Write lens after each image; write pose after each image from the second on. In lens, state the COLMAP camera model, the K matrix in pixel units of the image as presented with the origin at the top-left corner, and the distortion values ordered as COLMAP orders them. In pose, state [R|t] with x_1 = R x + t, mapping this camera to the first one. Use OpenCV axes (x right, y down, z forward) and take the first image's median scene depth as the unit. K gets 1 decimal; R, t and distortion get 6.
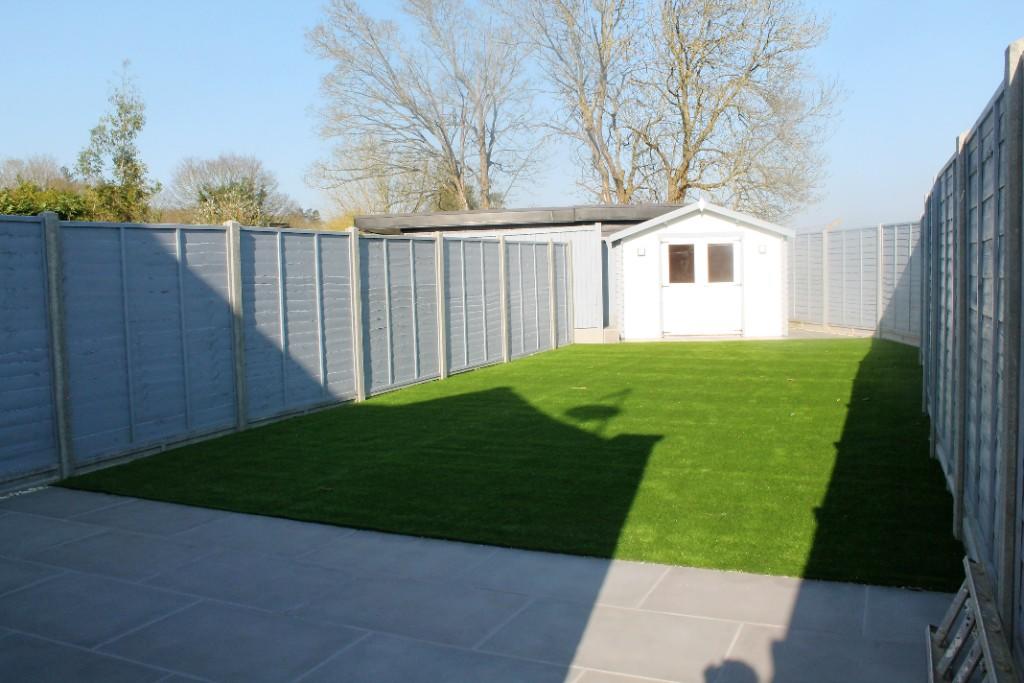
lens RADIAL K [[859.9, 0, 512.0], [0, 859.9, 341.5], [0, 0, 1]] dist [-0.101412, 0.000328]
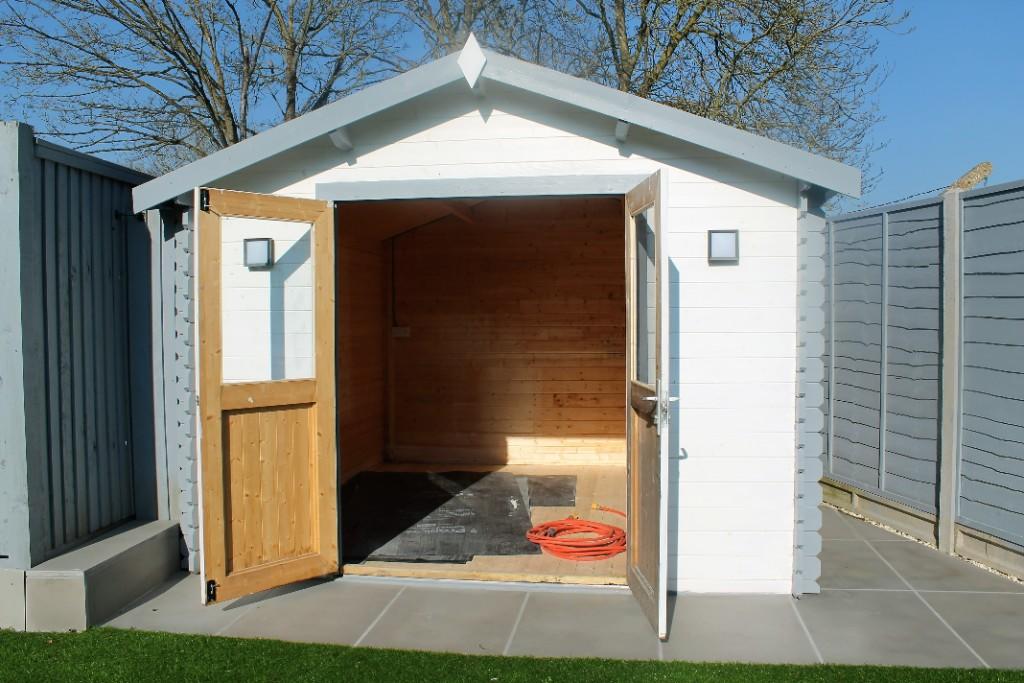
lens RADIAL K [[859.9, 0, 512.0], [0, 859.9, 341.5], [0, 0, 1]] dist [-0.101412, 0.000328]
pose [[0.999735, 0.022211, -0.006026, 0.233650], [-0.022477, 0.998570, -0.048511, -0.067402], [0.004940, 0.048634, 0.998804, 0.749410]]
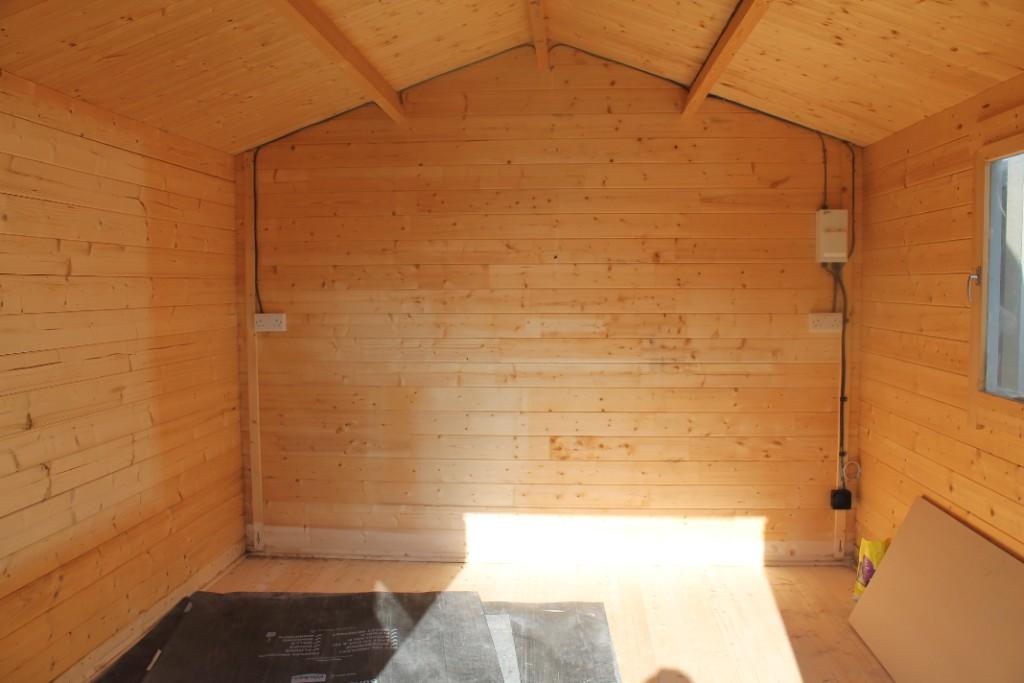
lens RADIAL K [[859.9, 0, 512.0], [0, 859.9, 341.5], [0, 0, 1]] dist [-0.101412, 0.000328]
pose [[0.997662, 0.021940, 0.064721, 0.229959], [-0.020083, 0.999372, -0.029211, -0.074344], [-0.065321, 0.027843, 0.997476, 0.845828]]
